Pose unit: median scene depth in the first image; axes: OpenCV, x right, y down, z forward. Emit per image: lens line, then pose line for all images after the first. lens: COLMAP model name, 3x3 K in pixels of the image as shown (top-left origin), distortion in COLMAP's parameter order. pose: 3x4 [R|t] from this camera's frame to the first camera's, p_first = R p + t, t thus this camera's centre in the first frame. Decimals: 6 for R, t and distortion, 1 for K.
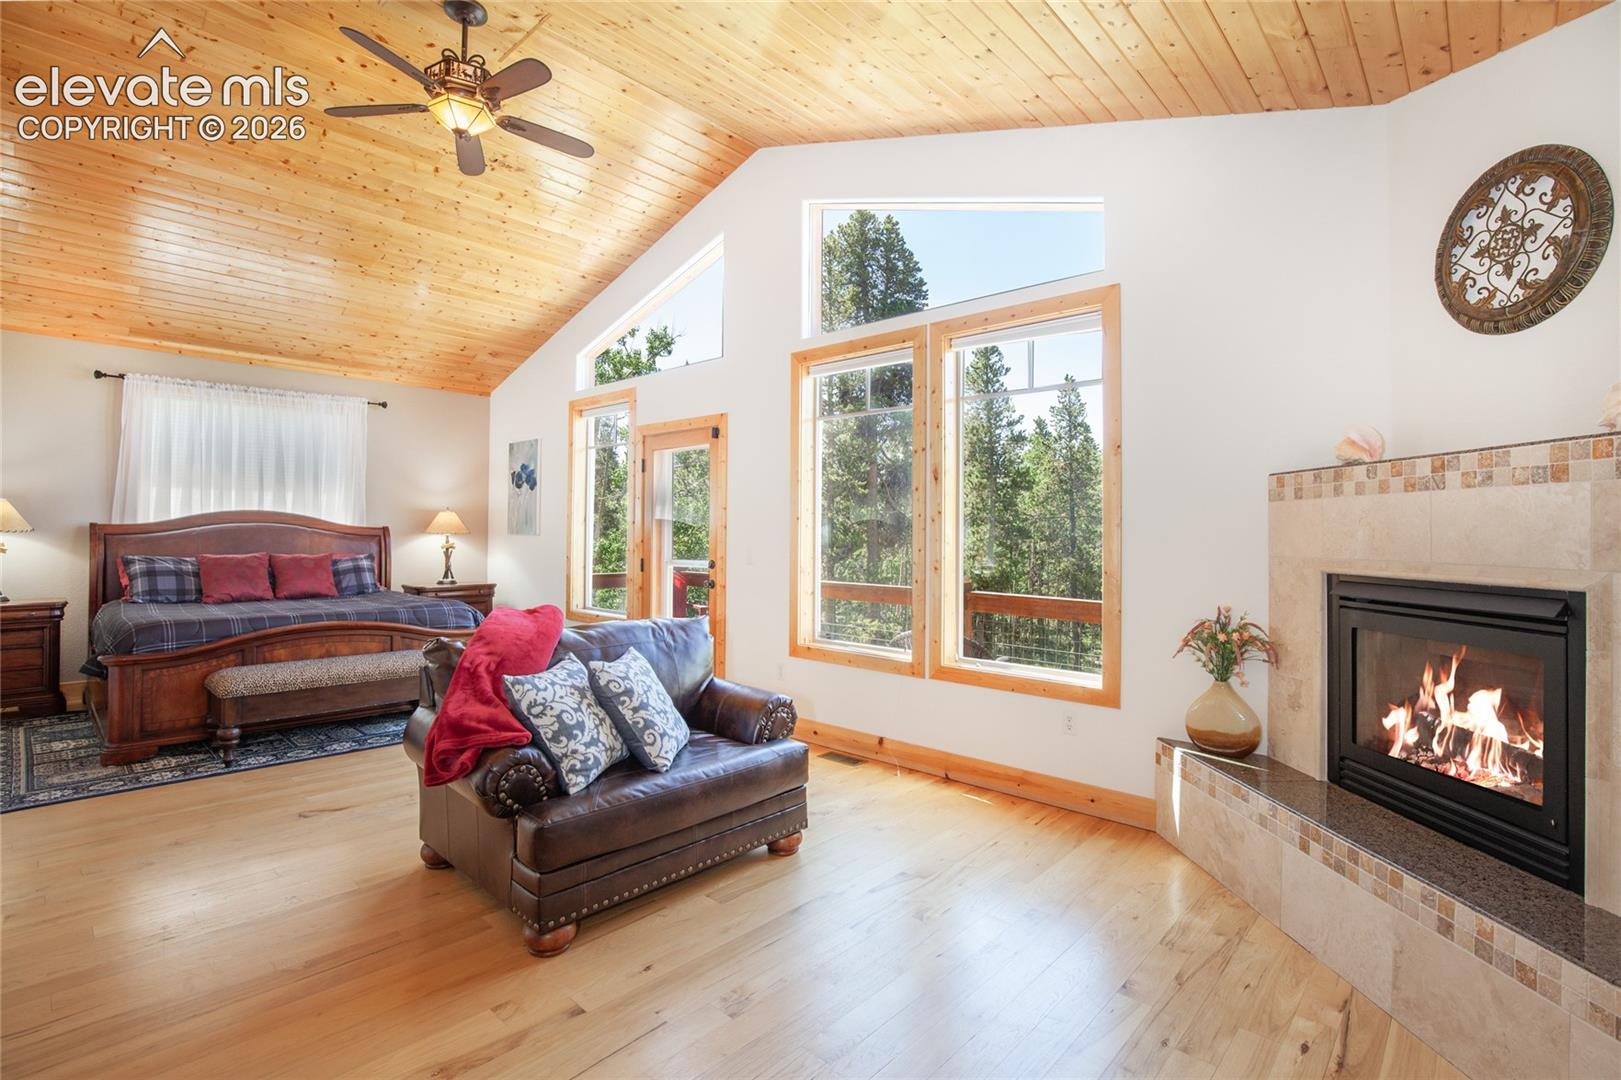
lens RADIAL K [[748.8, 0, 831.9], [0, 748.8, 524.3], [0, 0, 1]] dist [-0.046958, 0.011126]
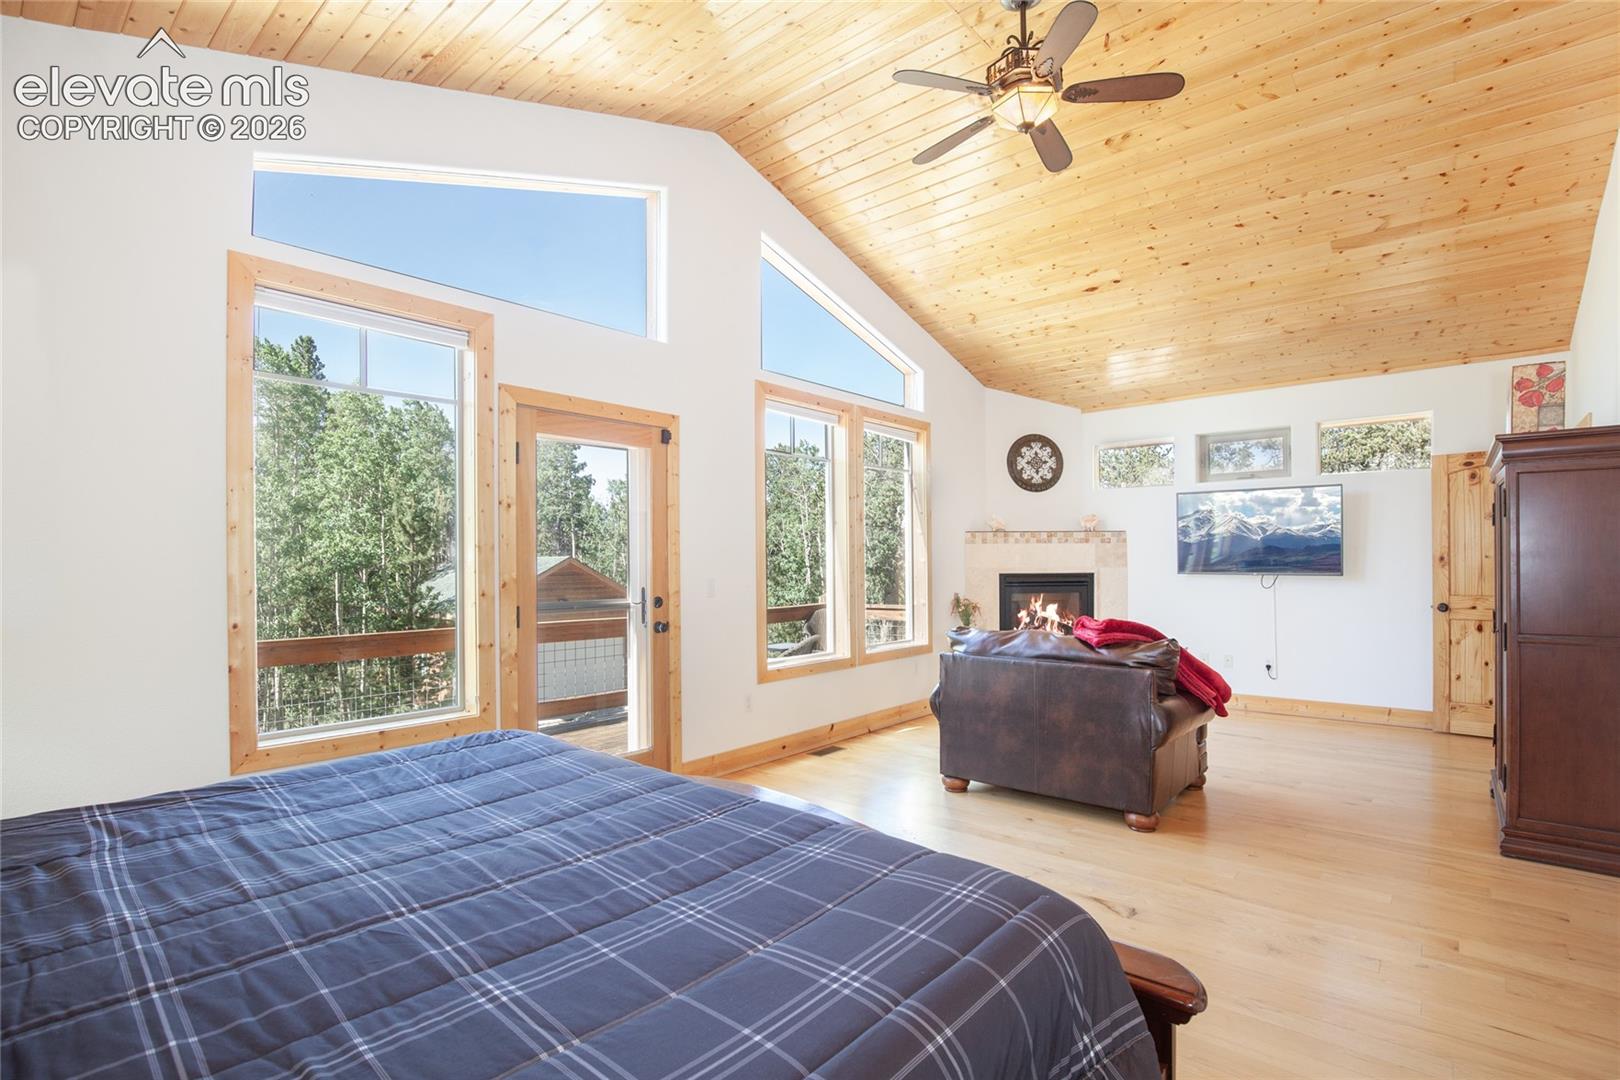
lens RADIAL K [[764.3, 0, 809.0], [0, 764.3, 561.9], [0, 0, 1]] dist [-0.026313, 0.000881]
pose [[-0.021941, -0.010735, 0.999702, -1.829018], [-0.006103, 0.999925, 0.010603, 0.003340], [-0.999741, -0.005868, -0.022005, 1.621846]]
